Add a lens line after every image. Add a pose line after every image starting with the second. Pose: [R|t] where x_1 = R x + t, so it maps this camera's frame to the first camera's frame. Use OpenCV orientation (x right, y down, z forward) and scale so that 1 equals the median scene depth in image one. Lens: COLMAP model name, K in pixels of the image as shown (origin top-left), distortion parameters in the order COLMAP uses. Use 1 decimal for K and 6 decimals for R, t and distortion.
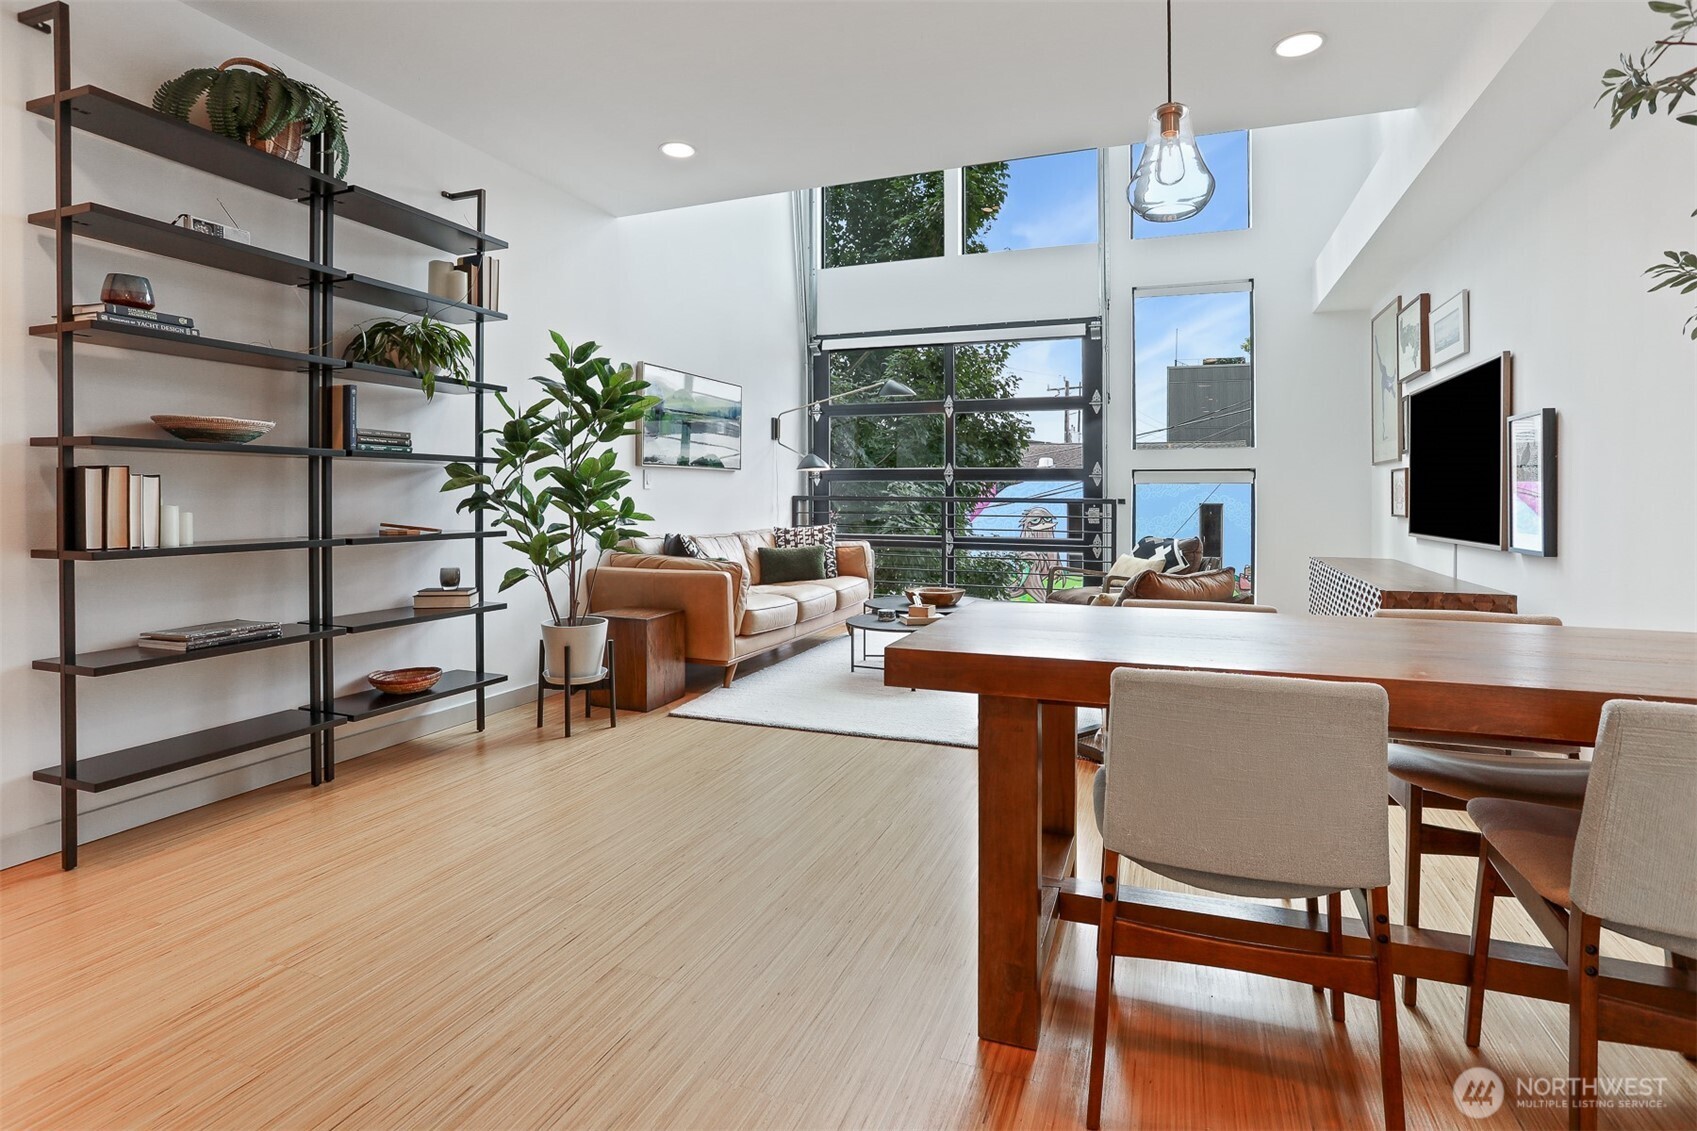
lens RADIAL K [[838.5, 0, 852.0], [0, 838.5, 528.9], [0, 0, 1]] dist [-0.037217, 0.000445]
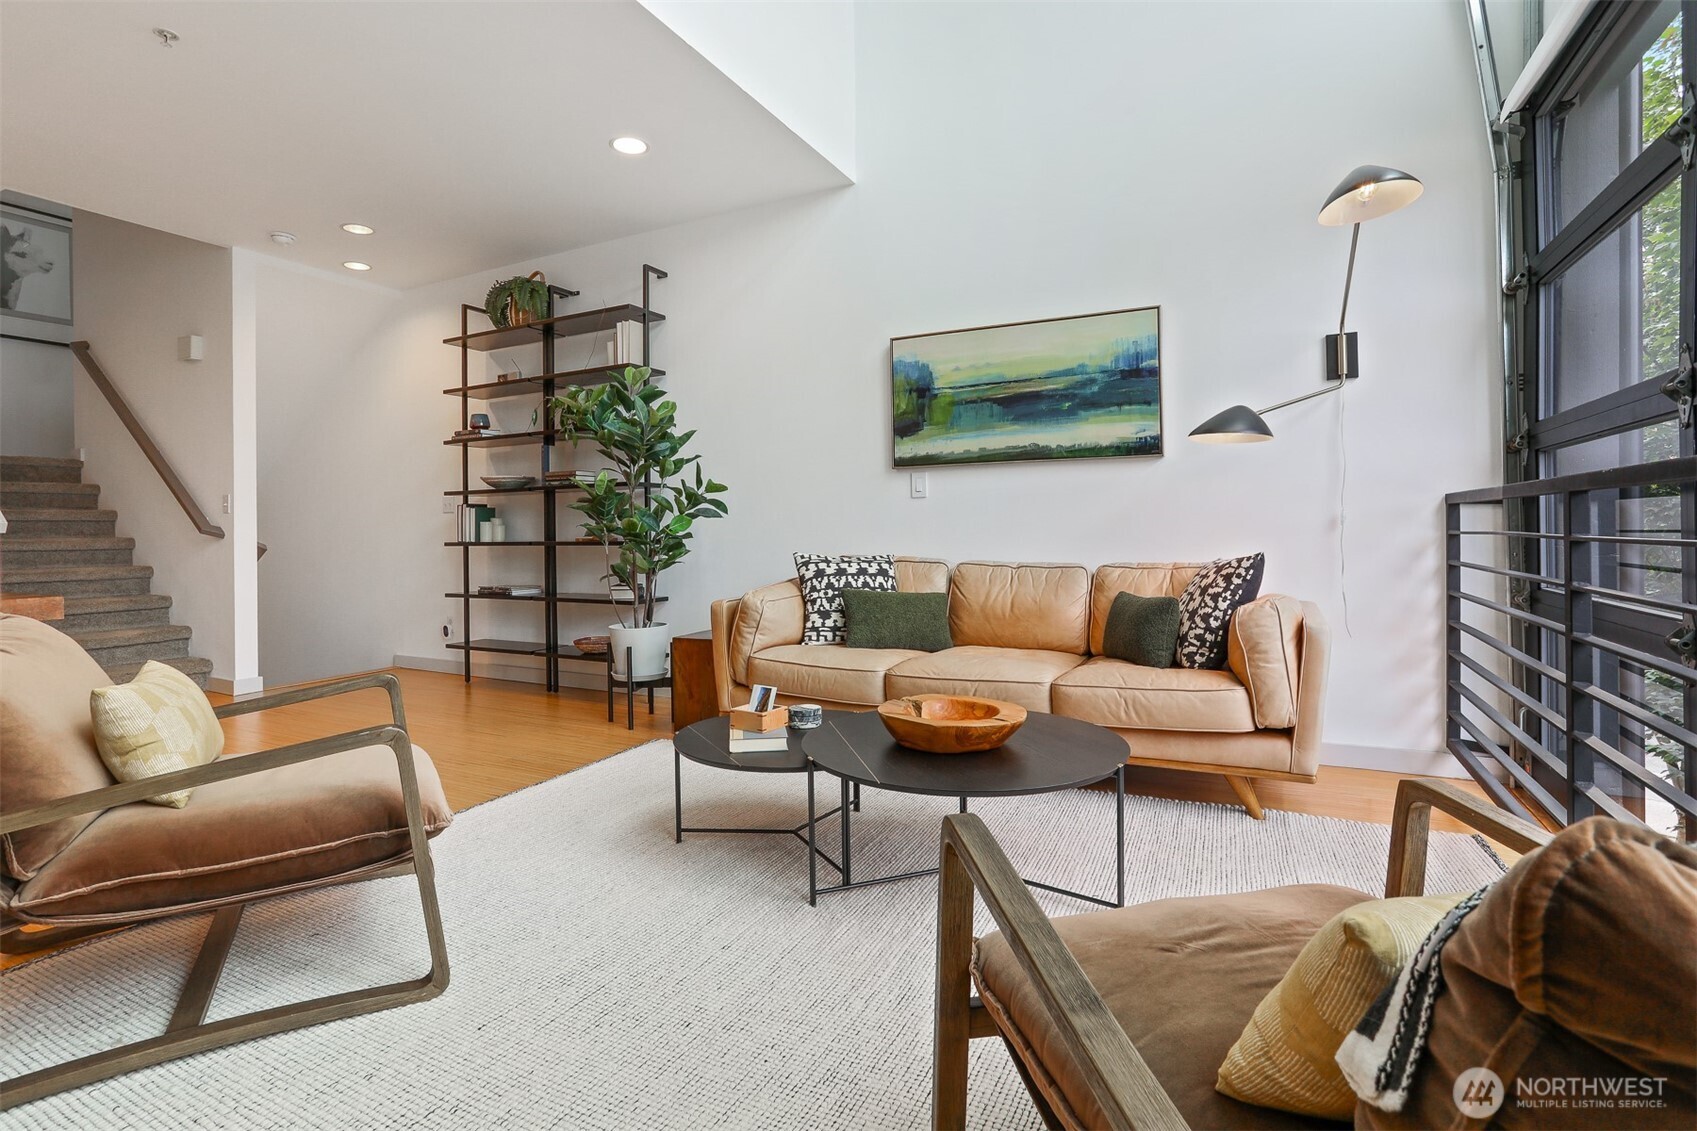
lens RADIAL K [[838.5, 0, 852.0], [0, 838.5, 528.9], [0, 0, 1]] dist [-0.037217, 0.000445]
pose [[-0.093045, 0.001755, -0.995660, 0.460020], [-0.026038, 0.999652, 0.004195, -0.017079], [0.995321, 0.026315, -0.092967, 0.861503]]
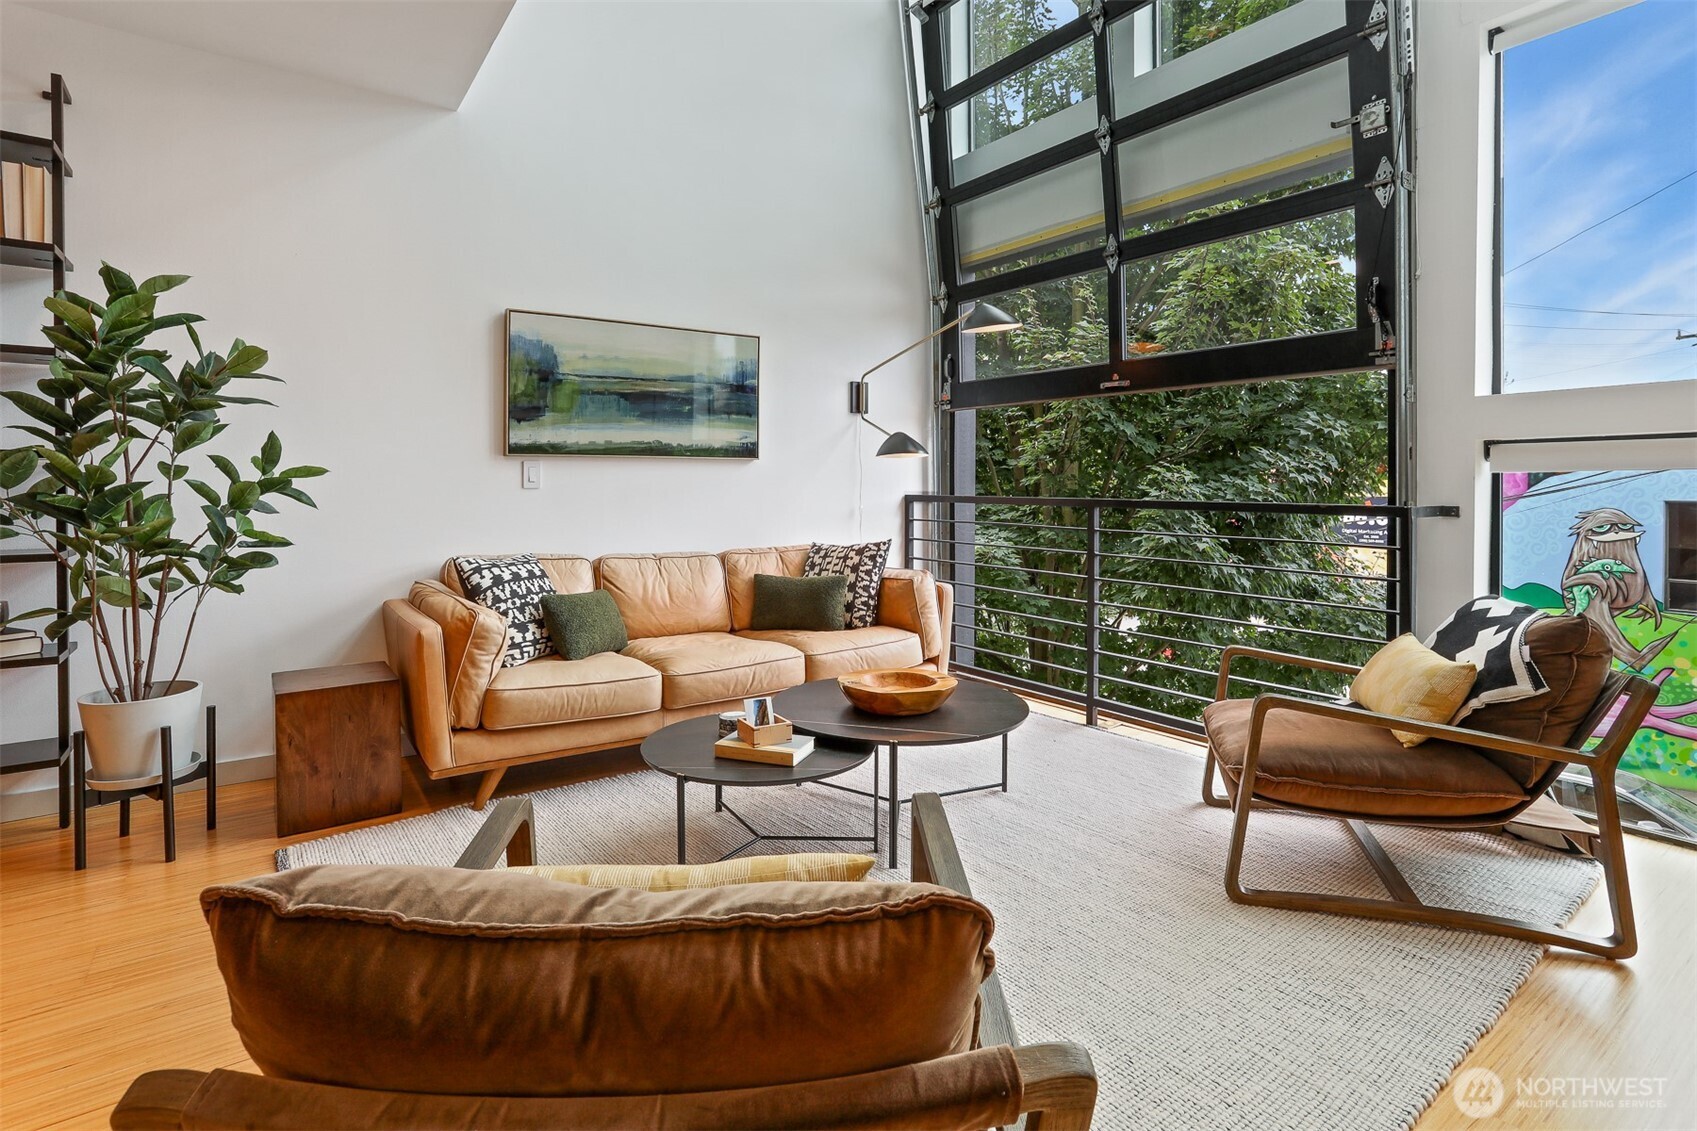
lens RADIAL K [[855.1, 0, 841.4], [0, 855.1, 490.7], [0, 0, 1]] dist [-0.036304, 0.020726]
pose [[0.830896, 0.002065, -0.556423, 0.322152], [-0.020440, 0.999431, -0.026813, -0.027057], [0.556052, 0.033652, 0.830466, 0.462517]]
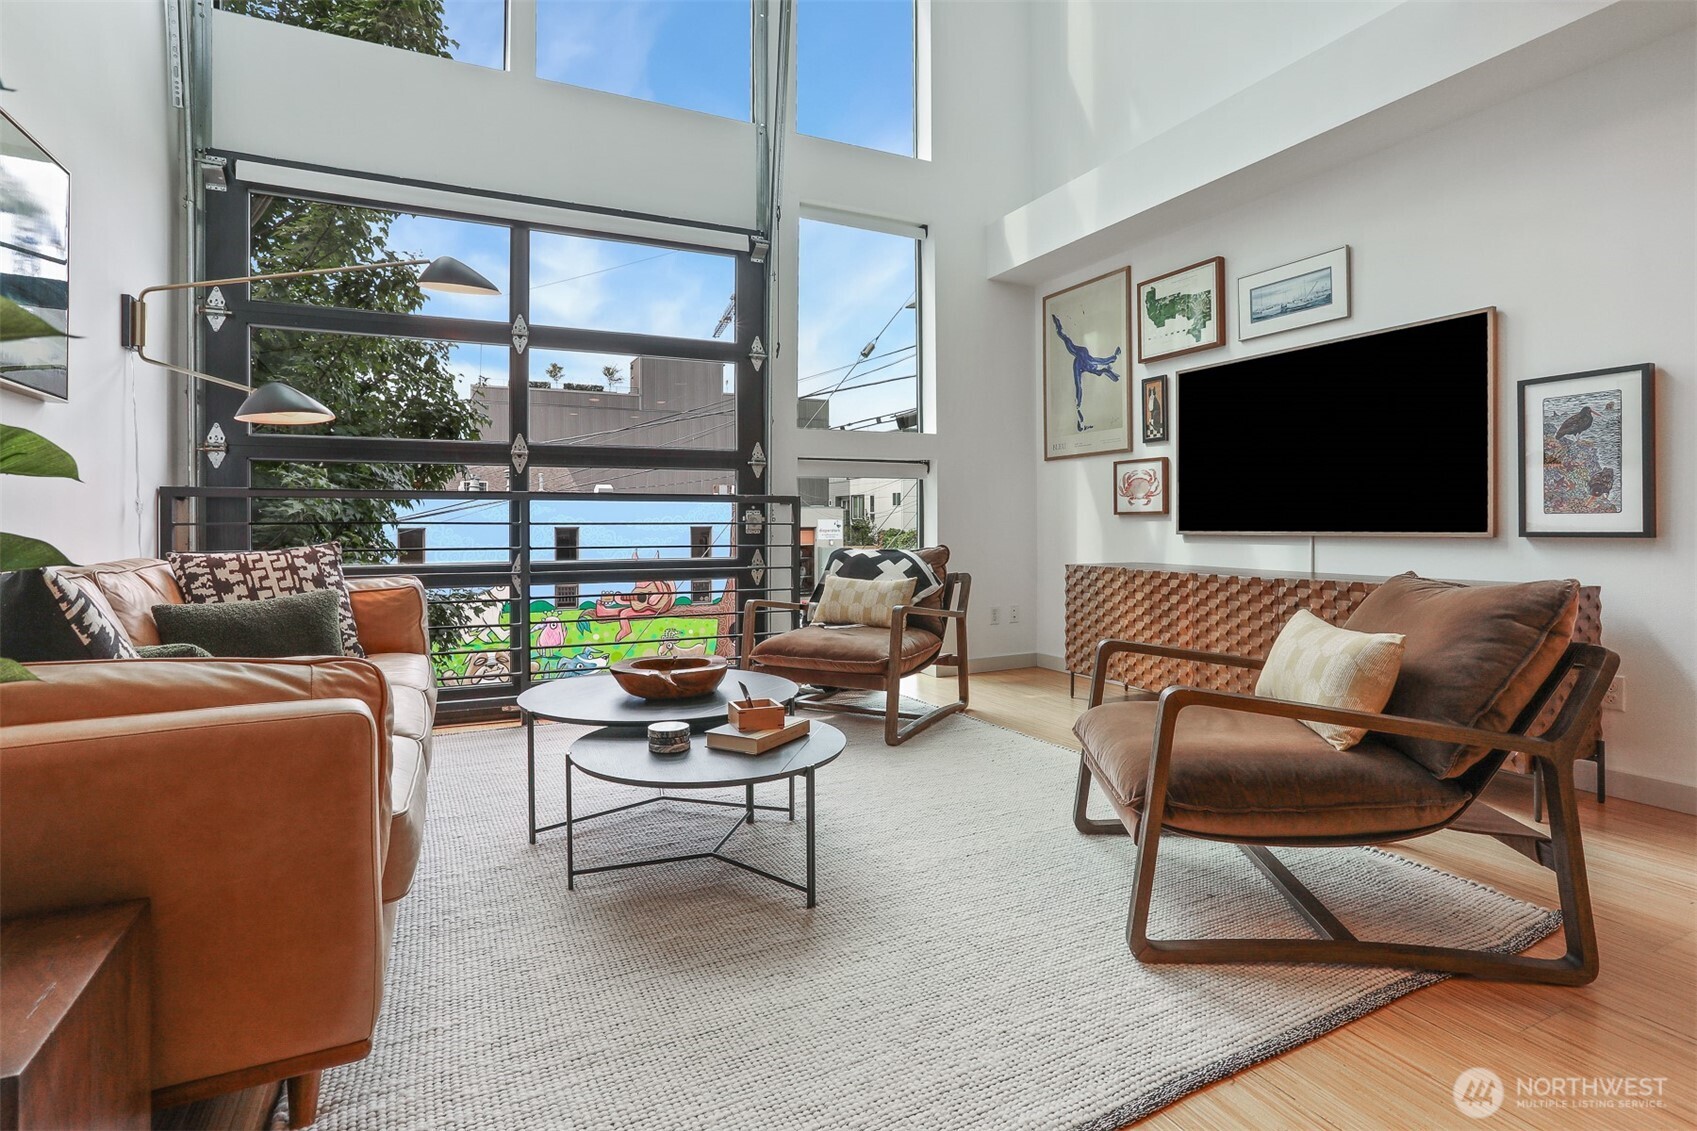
lens RADIAL K [[838.5, 0, 852.0], [0, 838.5, 528.9], [0, 0, 1]] dist [-0.037217, 0.000445]
pose [[0.676137, -0.010596, 0.736700, -0.166912], [0.035035, 0.999228, -0.017783, 0.004978], [-0.735943, 0.037834, 0.675986, 0.518045]]
